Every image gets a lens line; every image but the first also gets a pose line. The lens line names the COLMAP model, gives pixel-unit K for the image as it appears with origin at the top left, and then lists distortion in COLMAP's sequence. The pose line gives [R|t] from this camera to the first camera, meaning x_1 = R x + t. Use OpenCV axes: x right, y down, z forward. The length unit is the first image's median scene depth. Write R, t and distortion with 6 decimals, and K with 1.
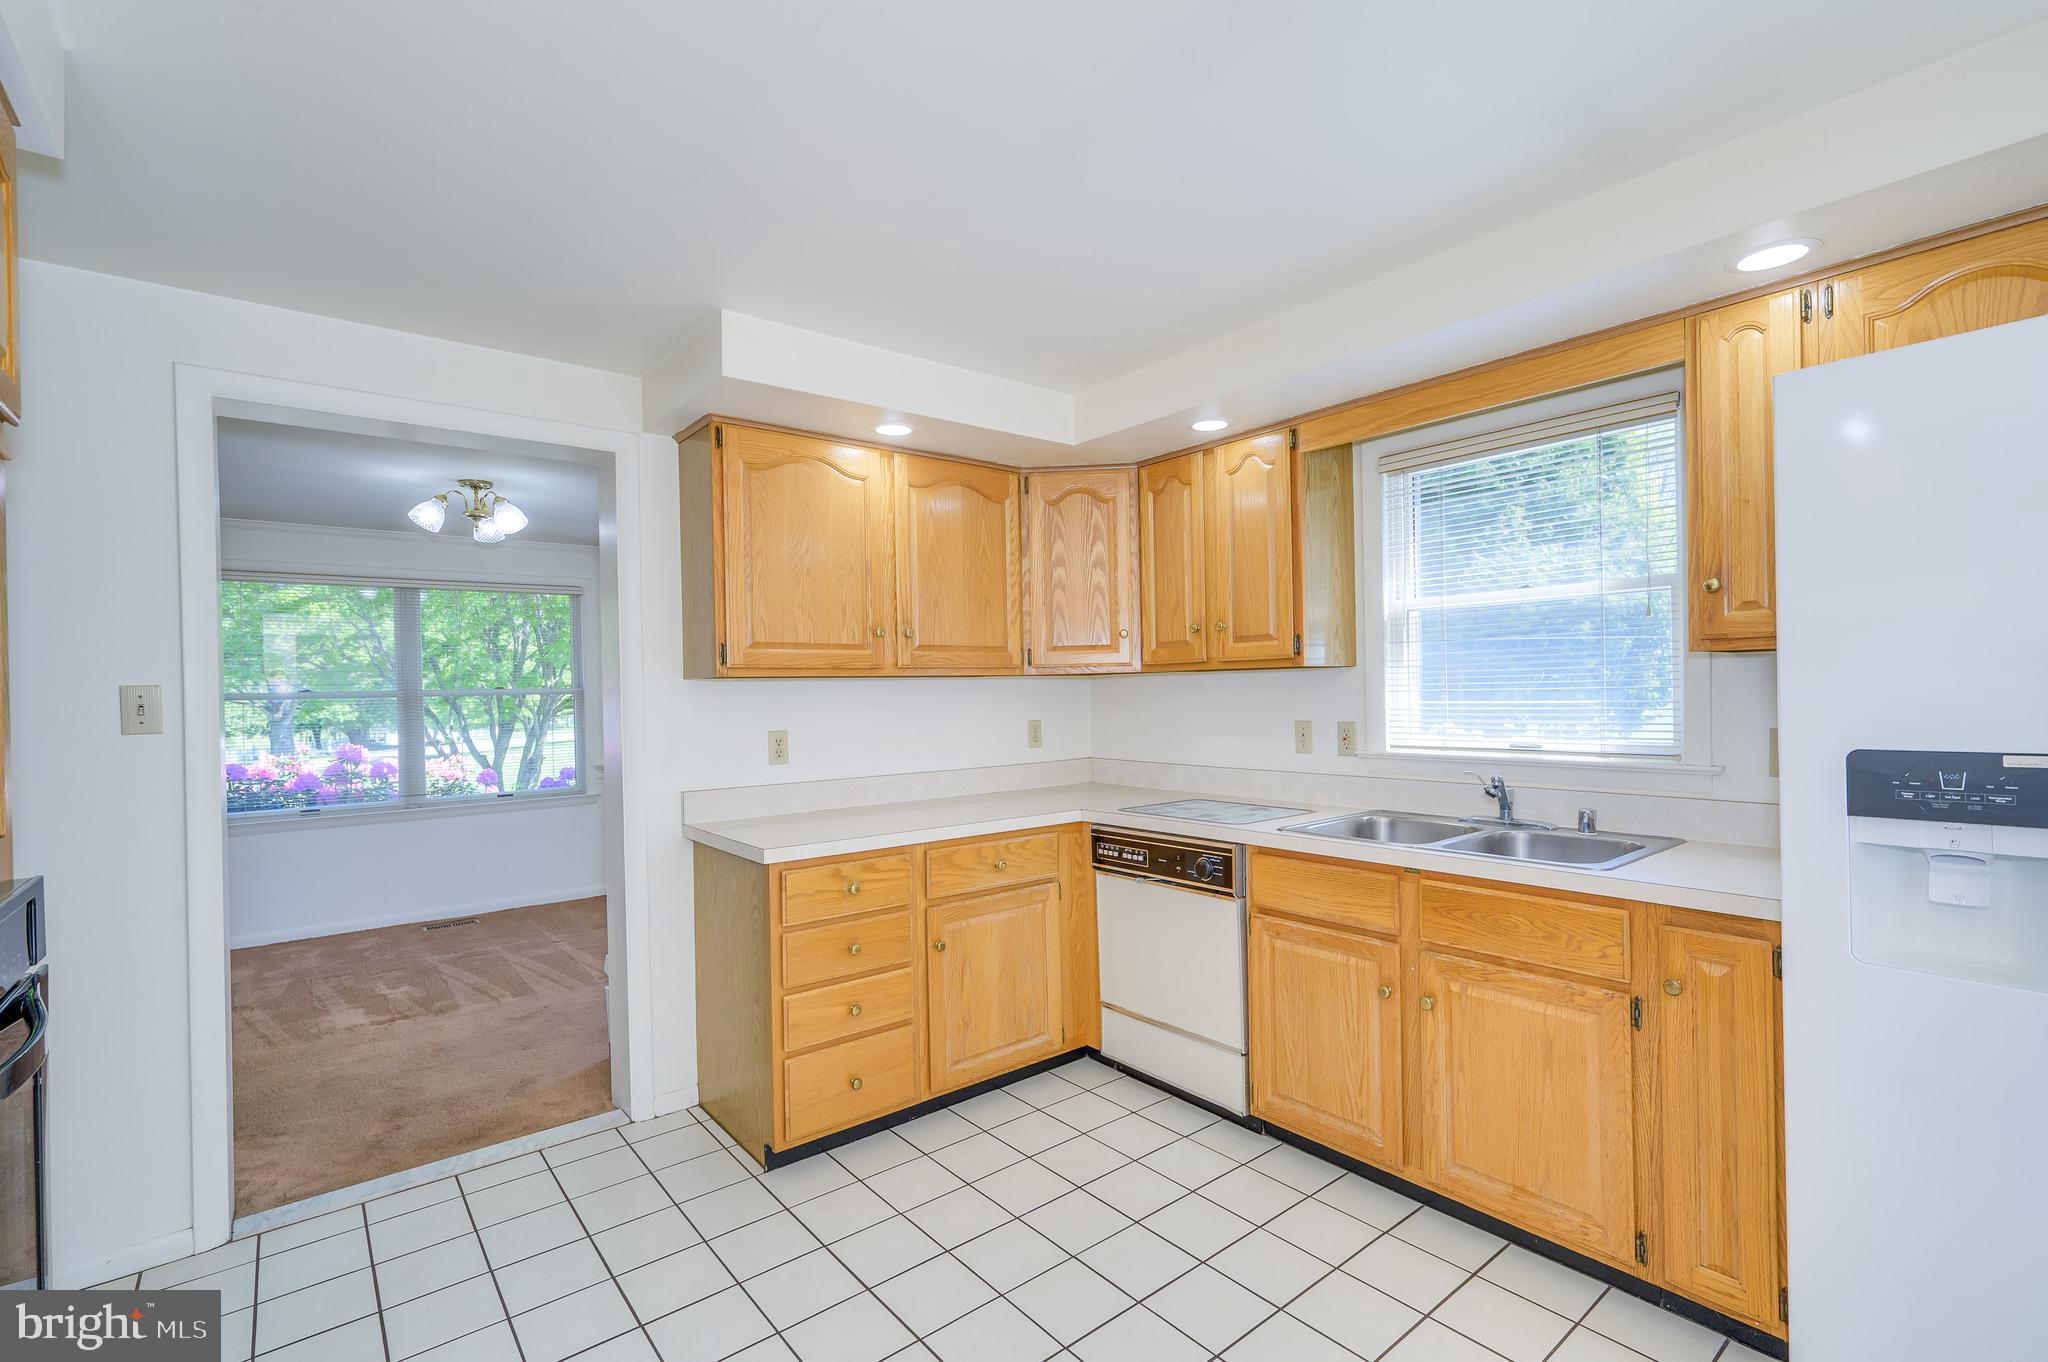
lens RADIAL K [[915.6, 0, 1030.3], [0, 915.6, 694.0], [0, 0, 1]] dist [-0.000338, -0.000307]
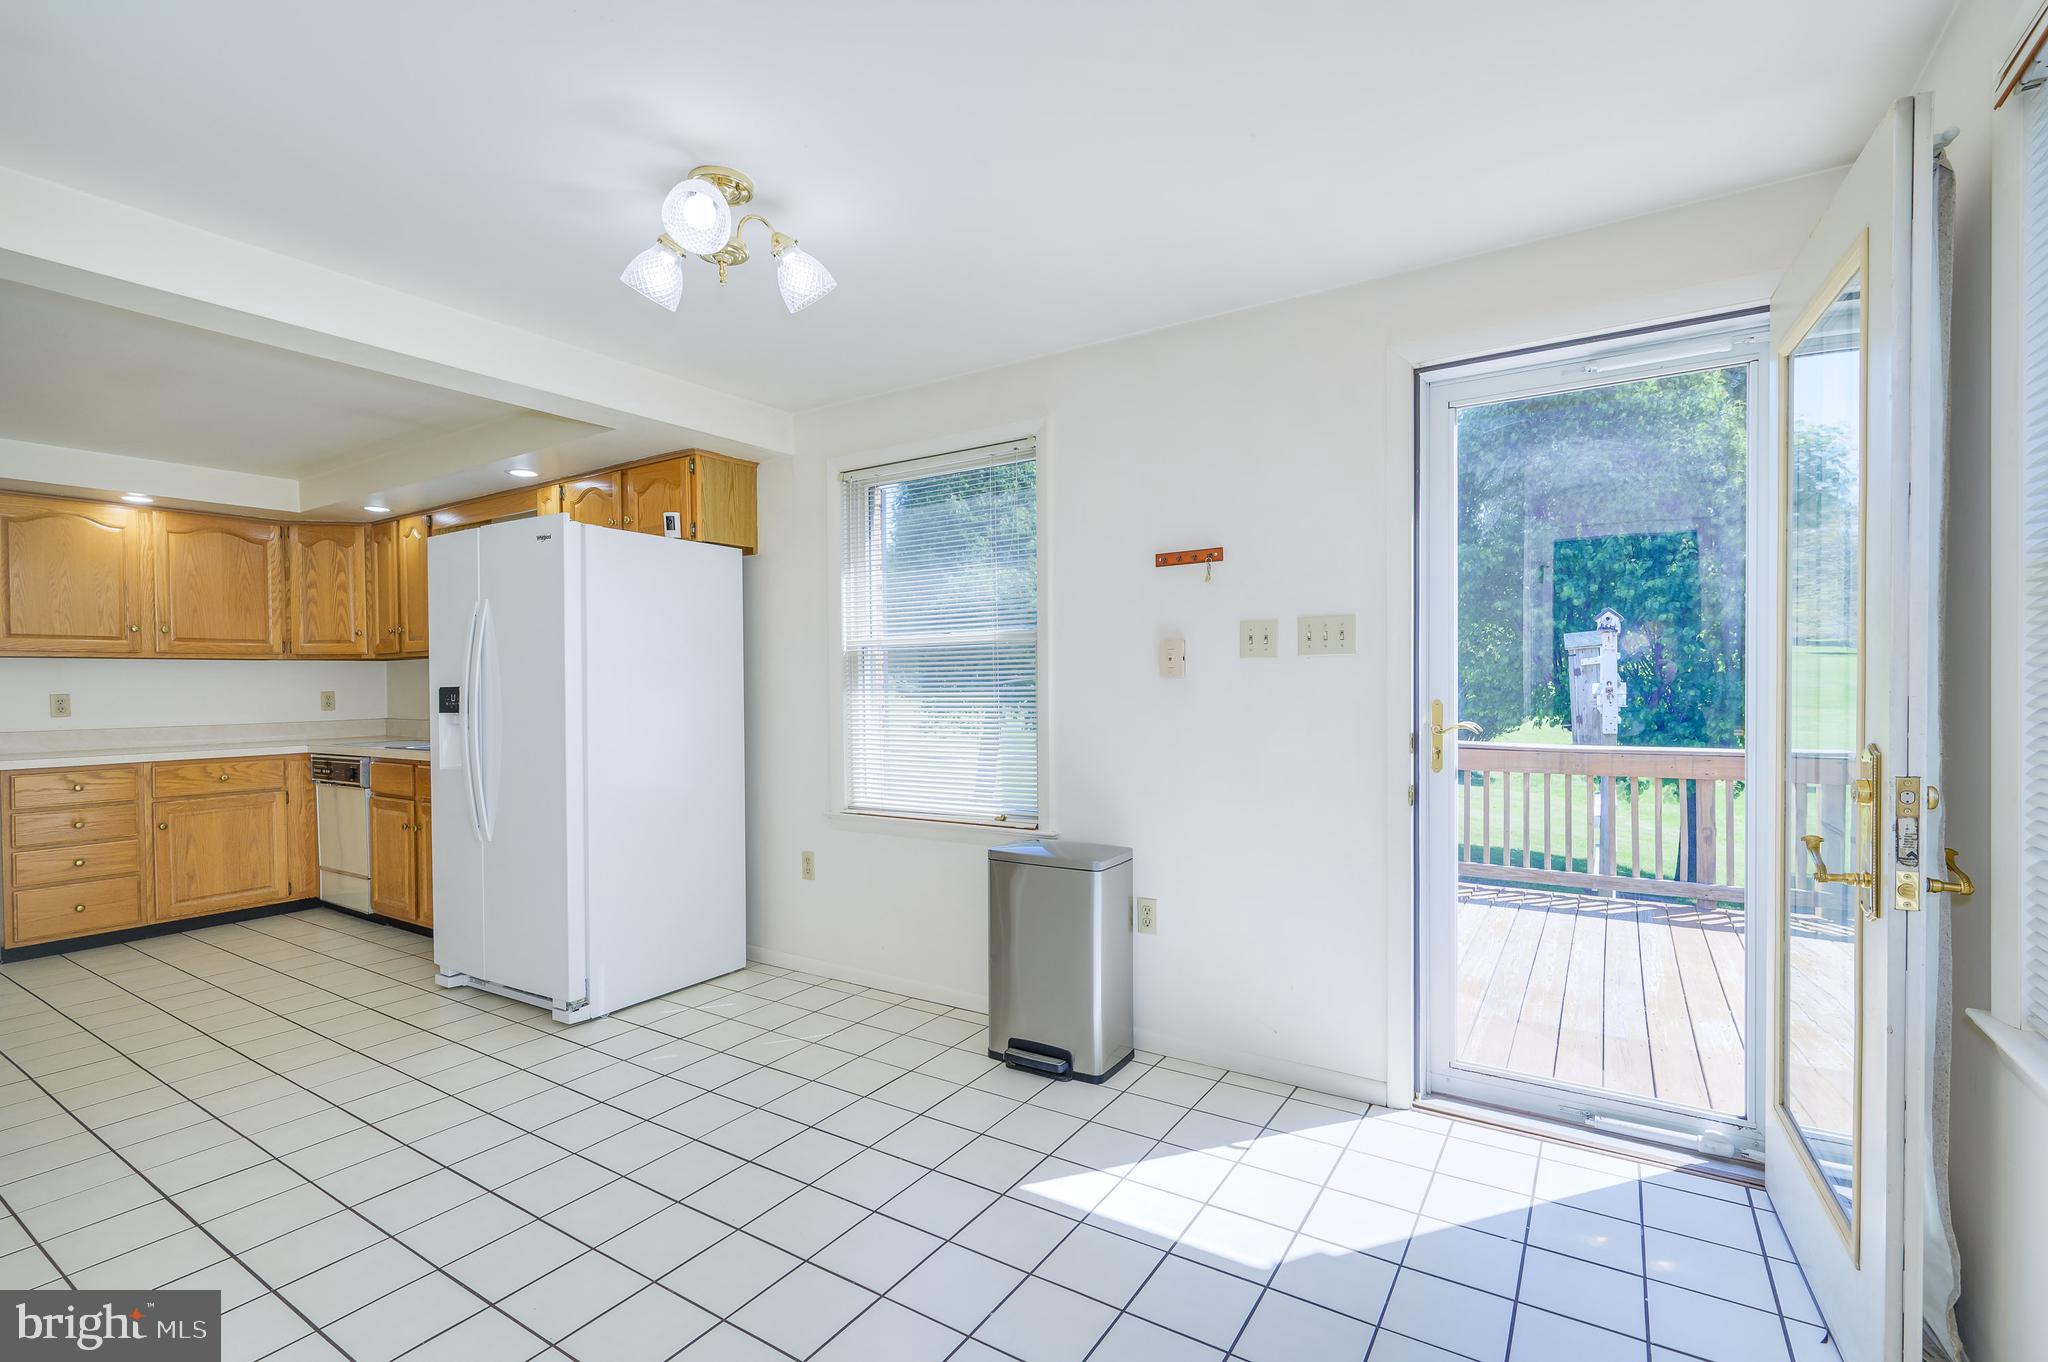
lens RADIAL K [[915.6, 0, 1030.3], [0, 915.6, 694.0], [0, 0, 1]] dist [-0.000338, -0.000307]
pose [[0.950274, 0.002557, 0.311406, 0.761126], [-0.003961, 0.999985, 0.003876, 0.028836], [-0.311391, -0.004916, 0.950269, -0.892256]]
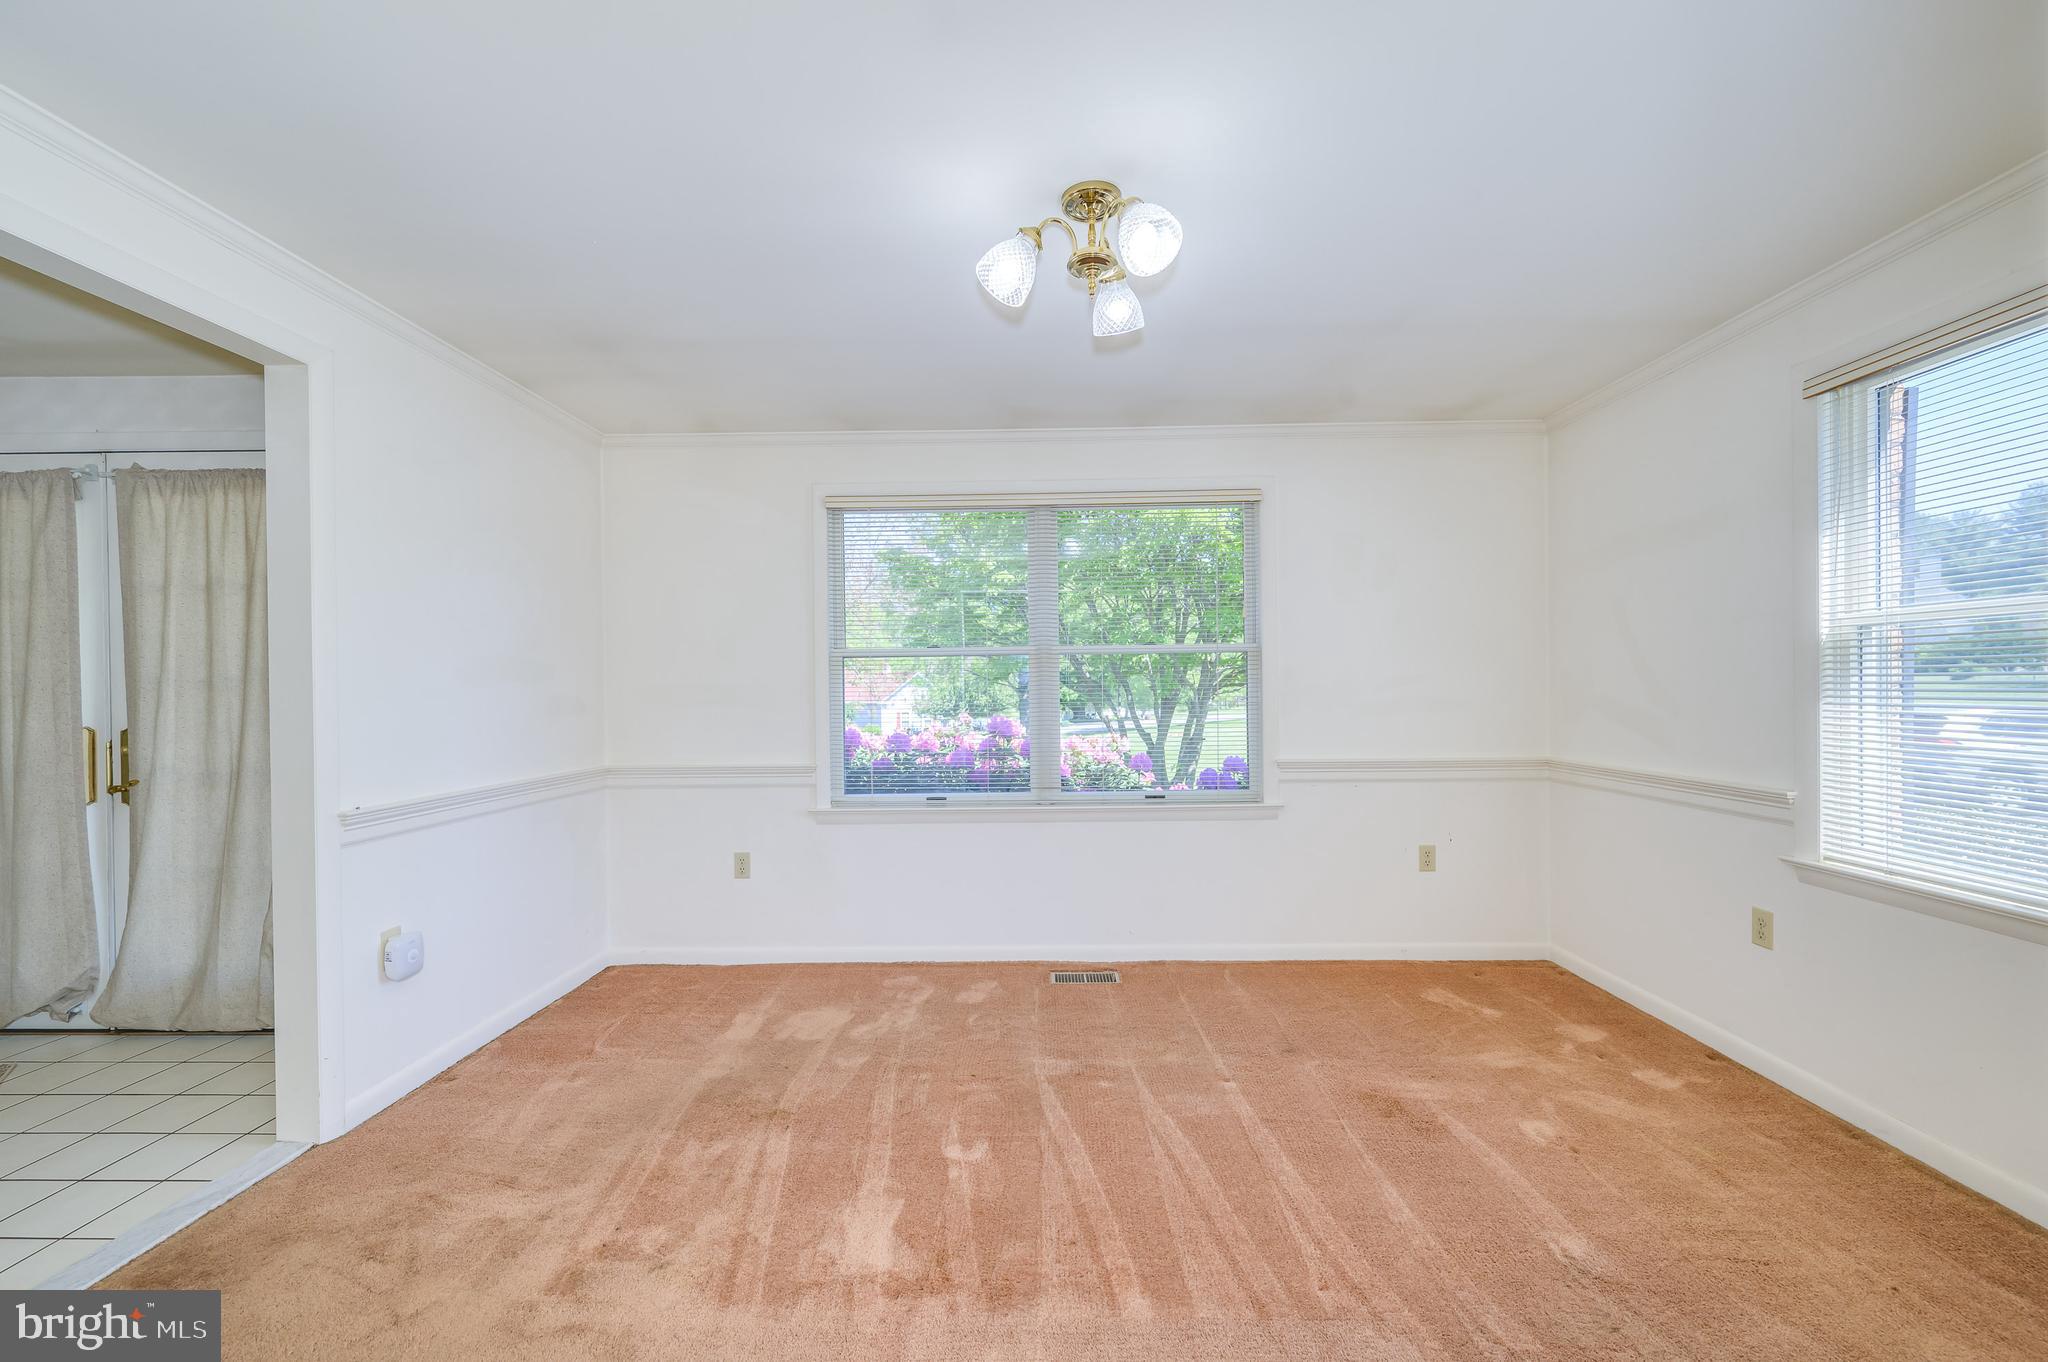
lens RADIAL K [[807.3, 0, 1032.8], [0, 807.3, 690.9], [0, 0, 1]] dist [-0.000032, -0.000089]
pose [[0.767760, 0.014185, -0.640581, -0.479330], [-0.009891, 0.999898, 0.010286, 0.047287], [0.640662, -0.001561, 0.767822, 0.888718]]
